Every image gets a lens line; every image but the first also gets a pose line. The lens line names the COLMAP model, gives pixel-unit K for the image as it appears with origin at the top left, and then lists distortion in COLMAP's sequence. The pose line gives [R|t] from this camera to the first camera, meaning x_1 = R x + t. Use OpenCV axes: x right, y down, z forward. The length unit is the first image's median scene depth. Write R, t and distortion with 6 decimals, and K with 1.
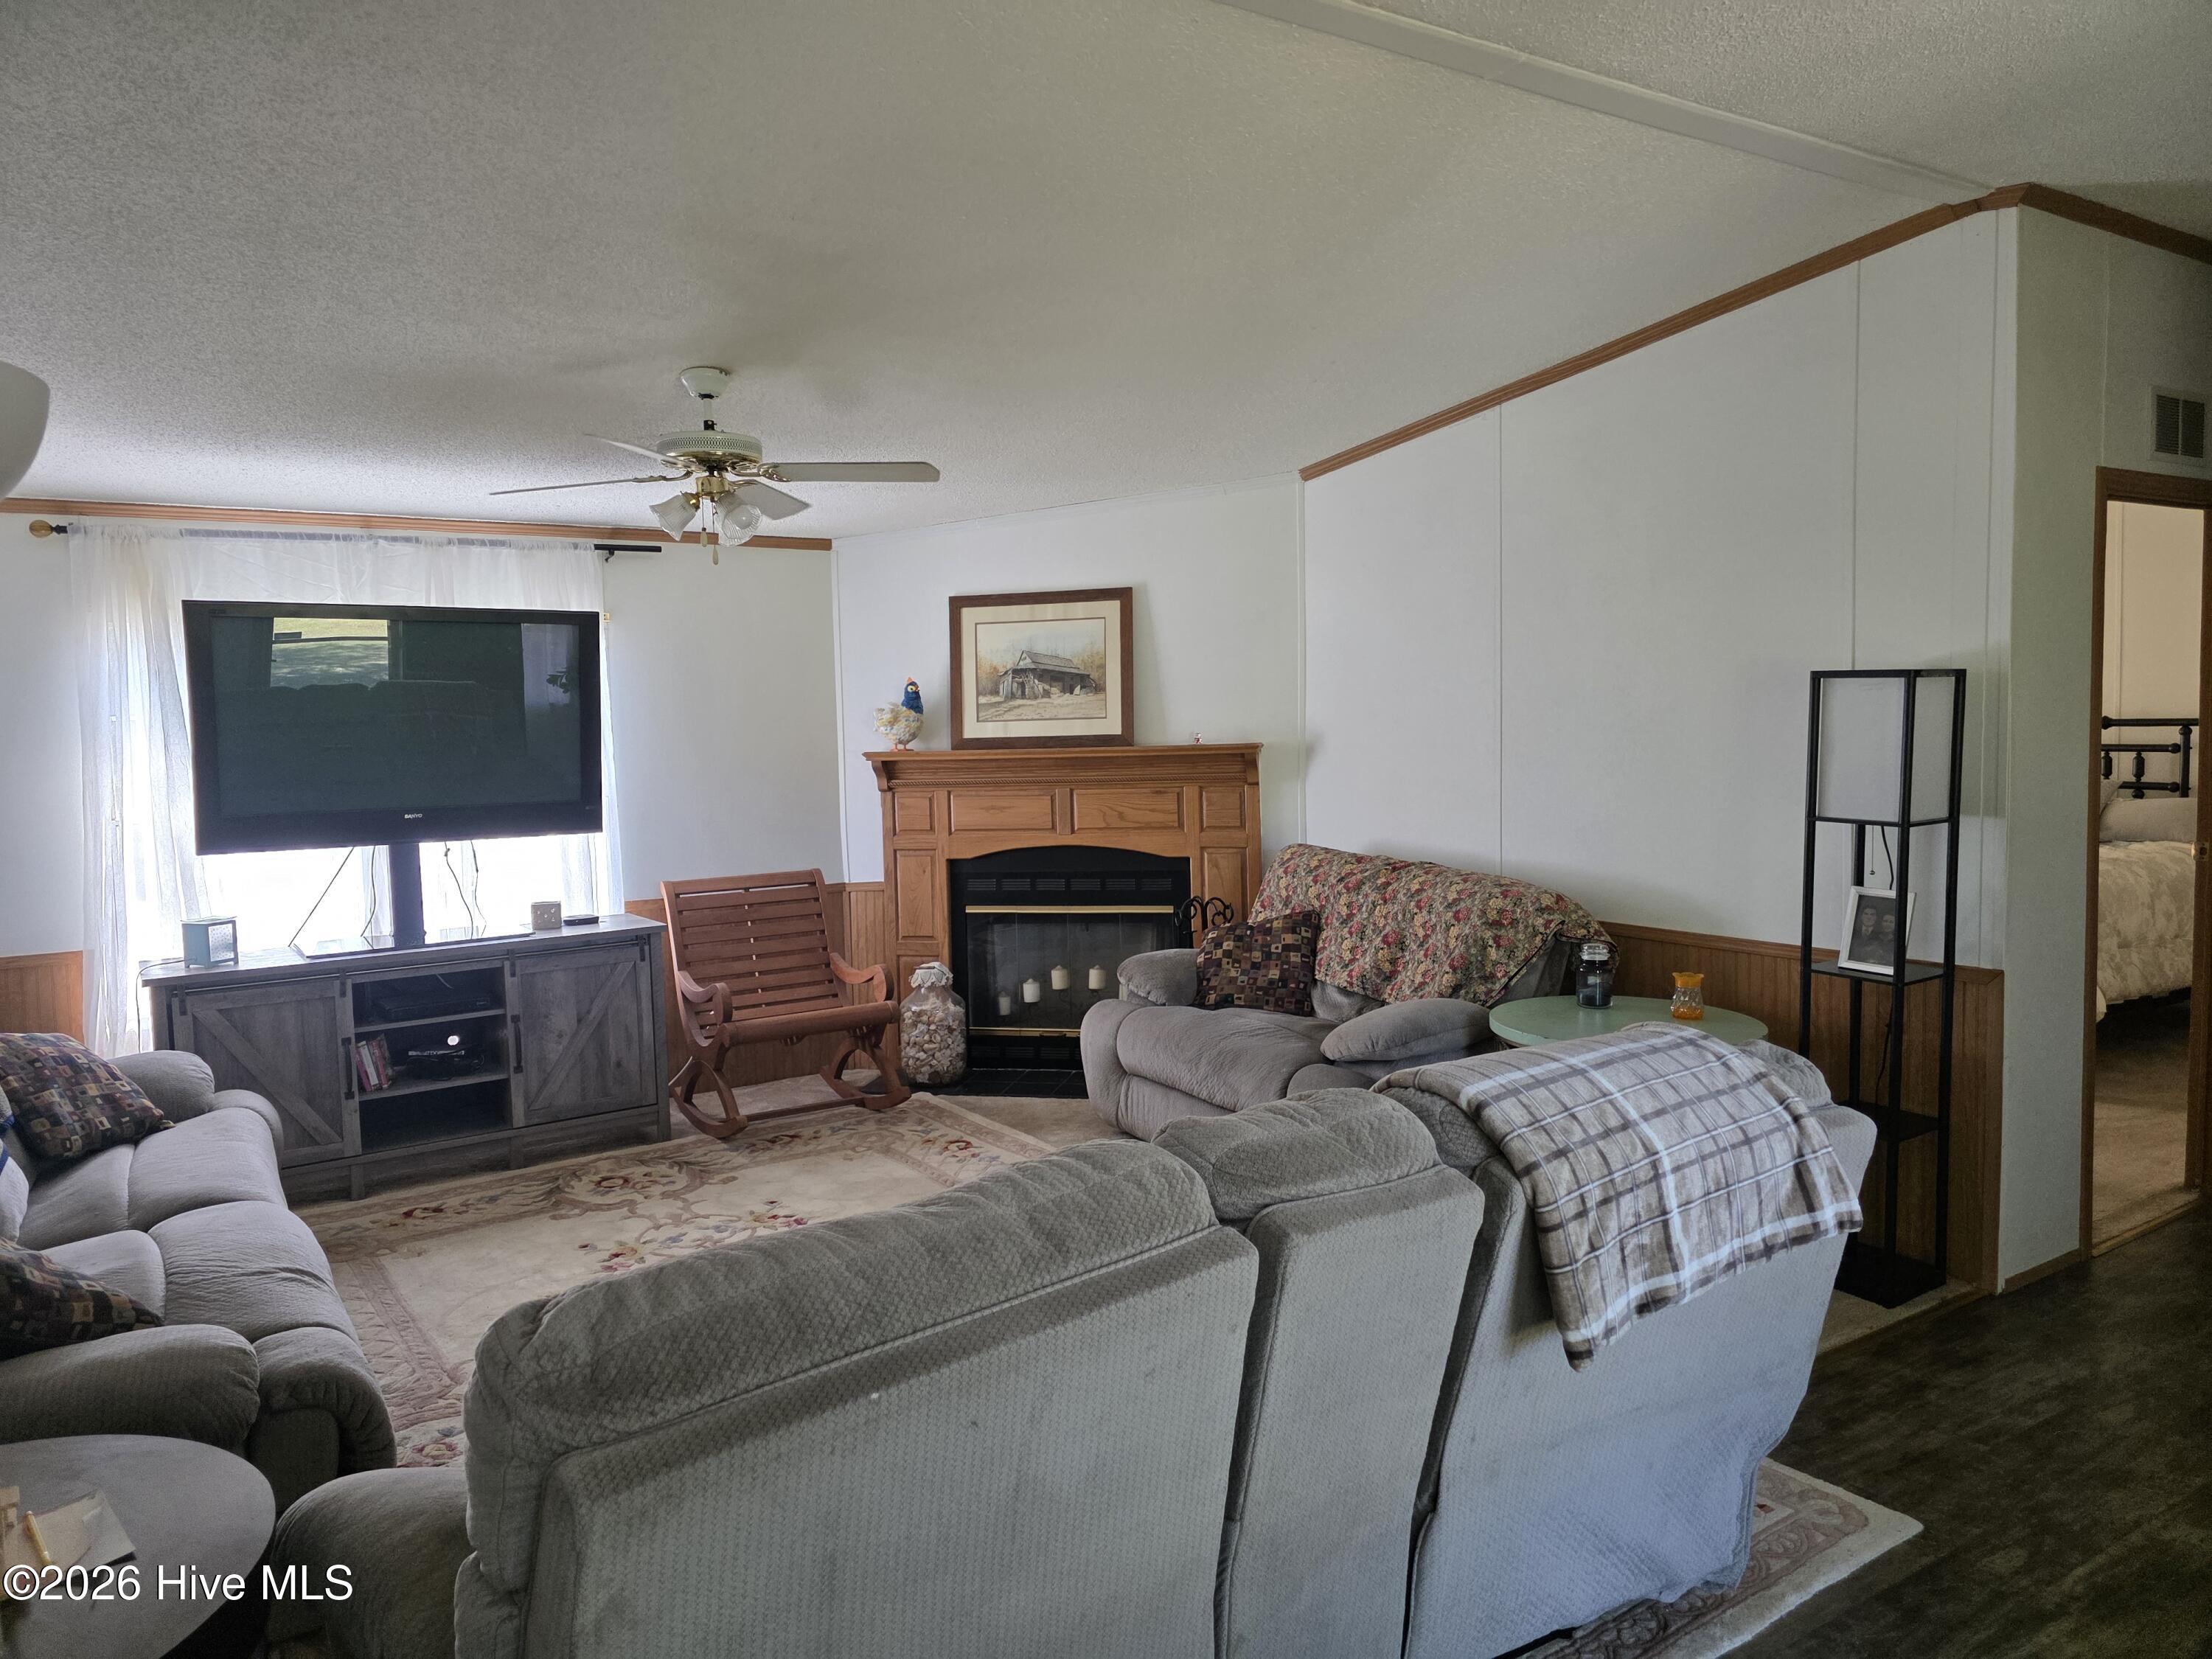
lens RADIAL K [[1484.5, 0, 1111.3], [0, 1484.5, 786.2], [0, 0, 1]] dist [0.019385, -0.007632]
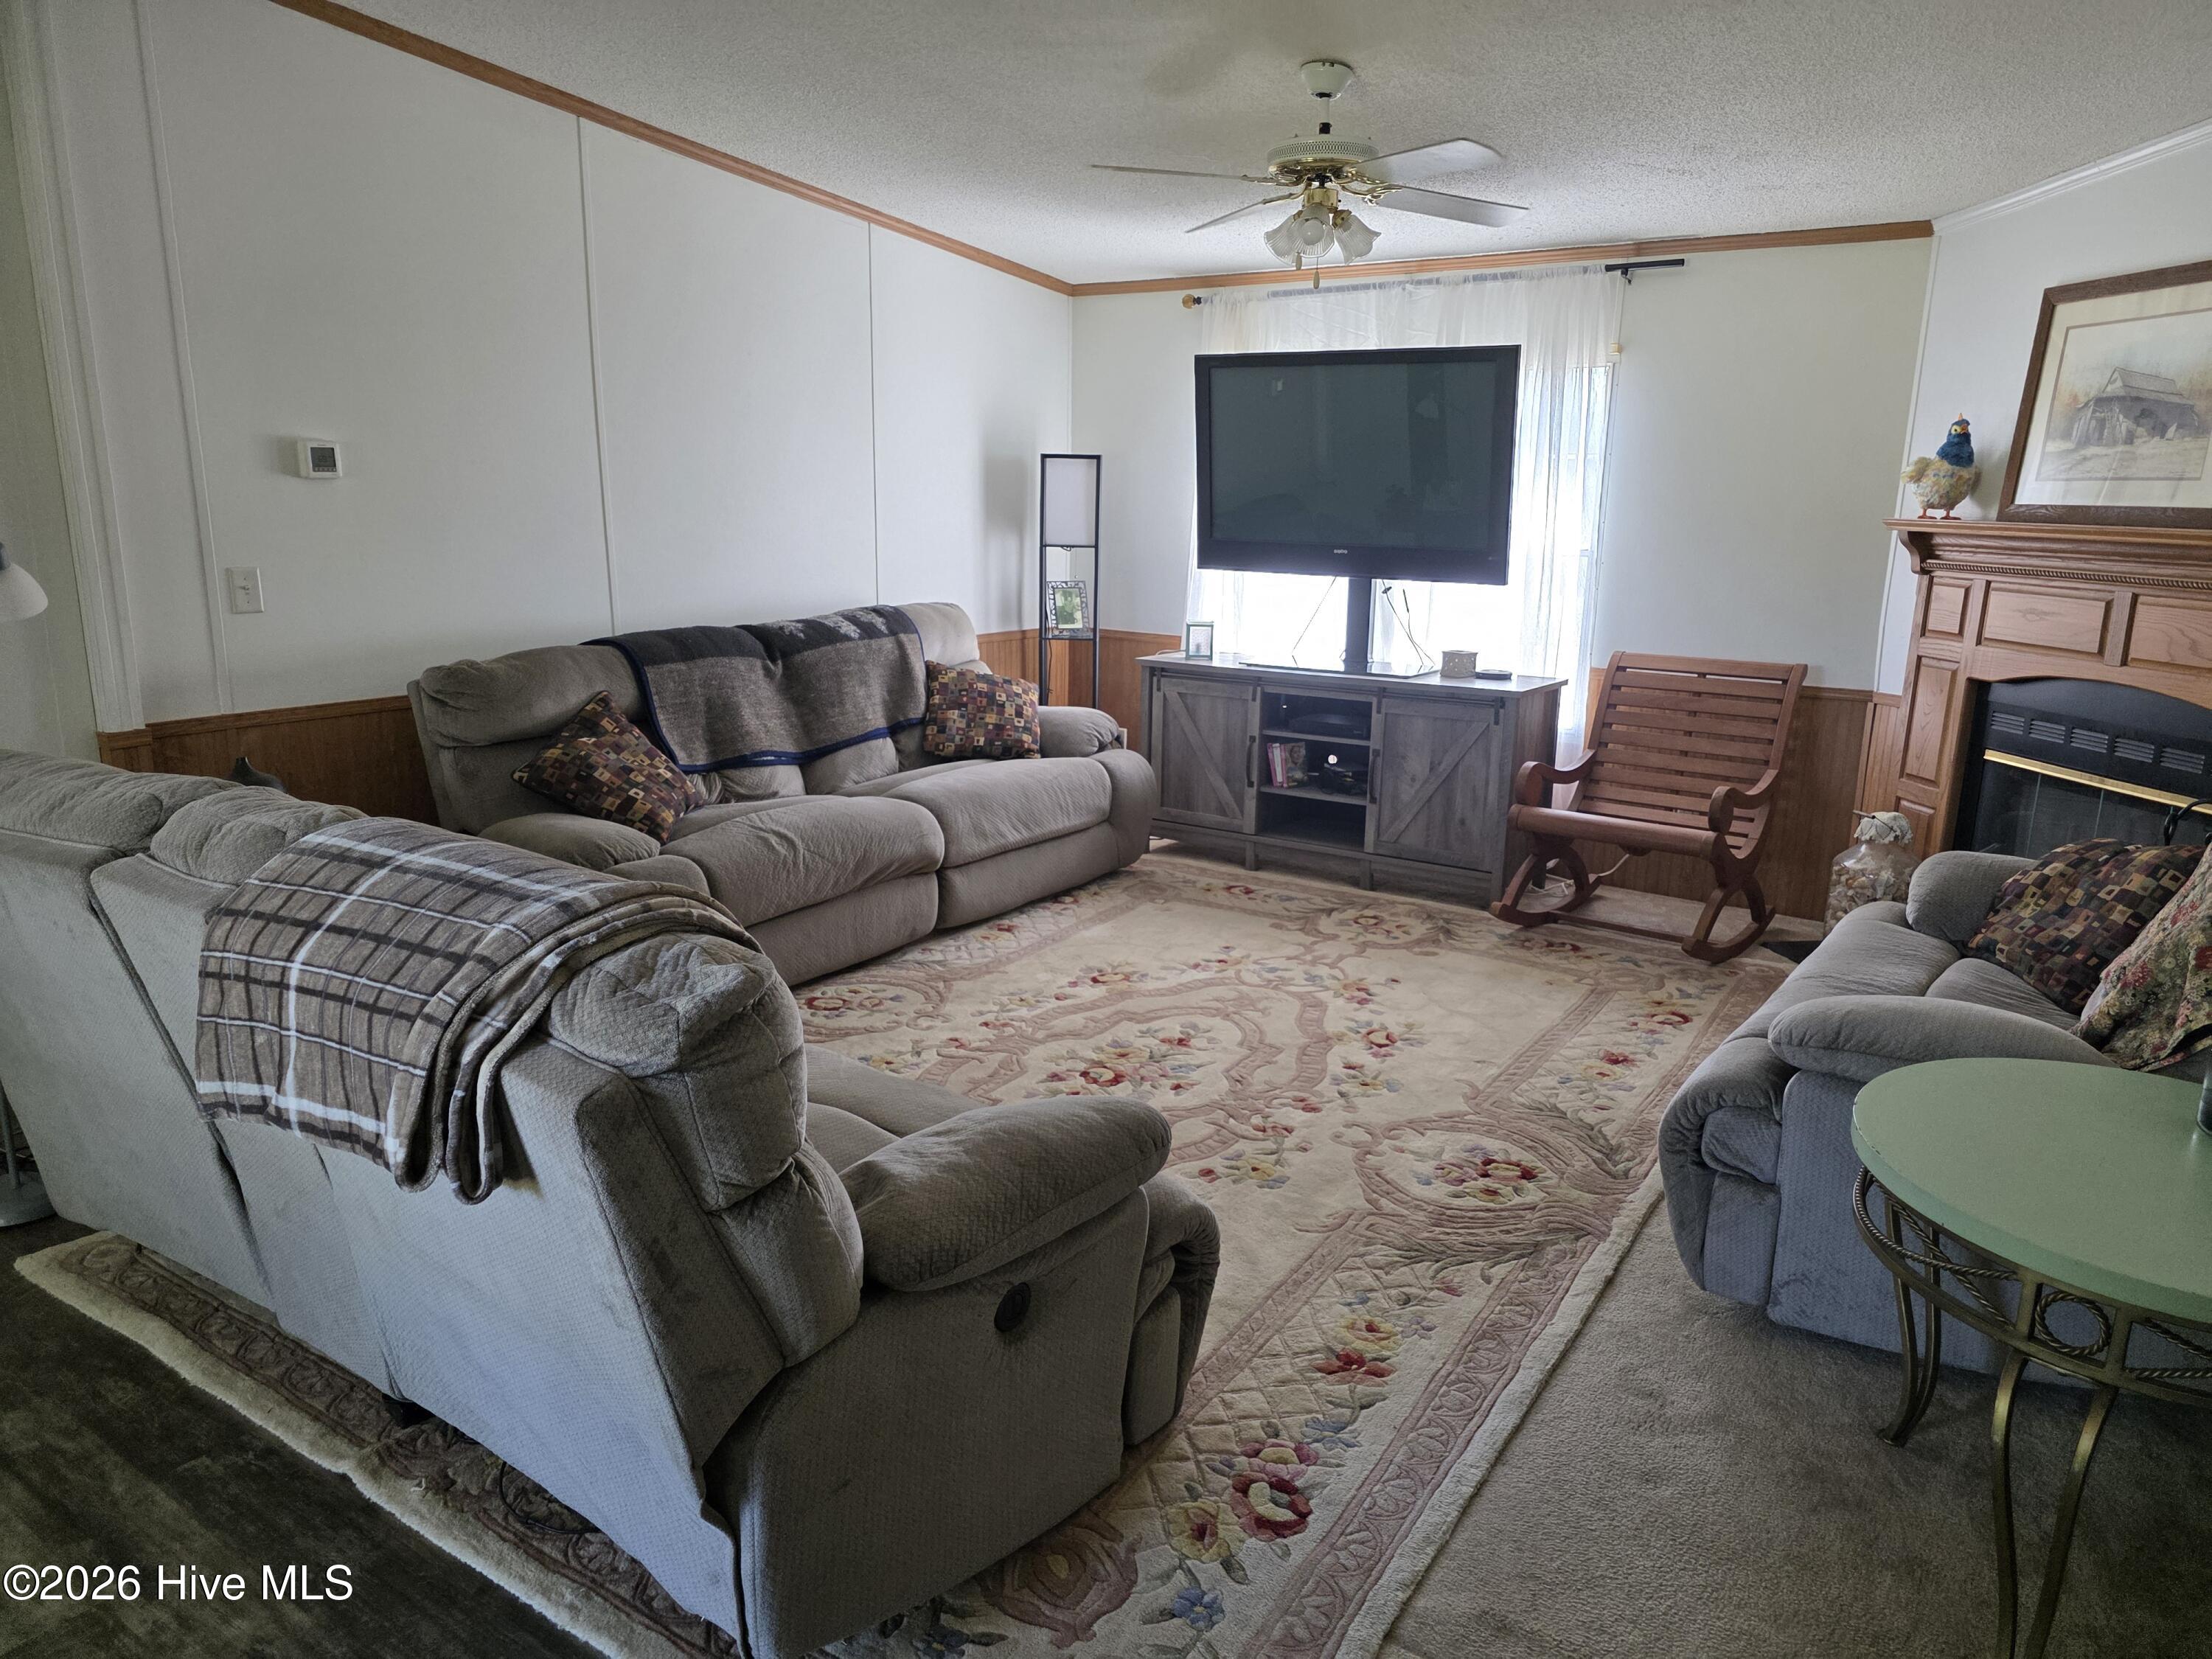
lens RADIAL K [[1484.5, 0, 1098.2], [0, 1484.5, 834.2], [0, 0, 1]] dist [0.019385, -0.007632]
pose [[0.356814, 0.243461, -0.901893, 0.500031], [-0.066980, 0.969625, 0.235246, -0.023383], [0.931771, -0.023530, 0.362282, 0.433182]]
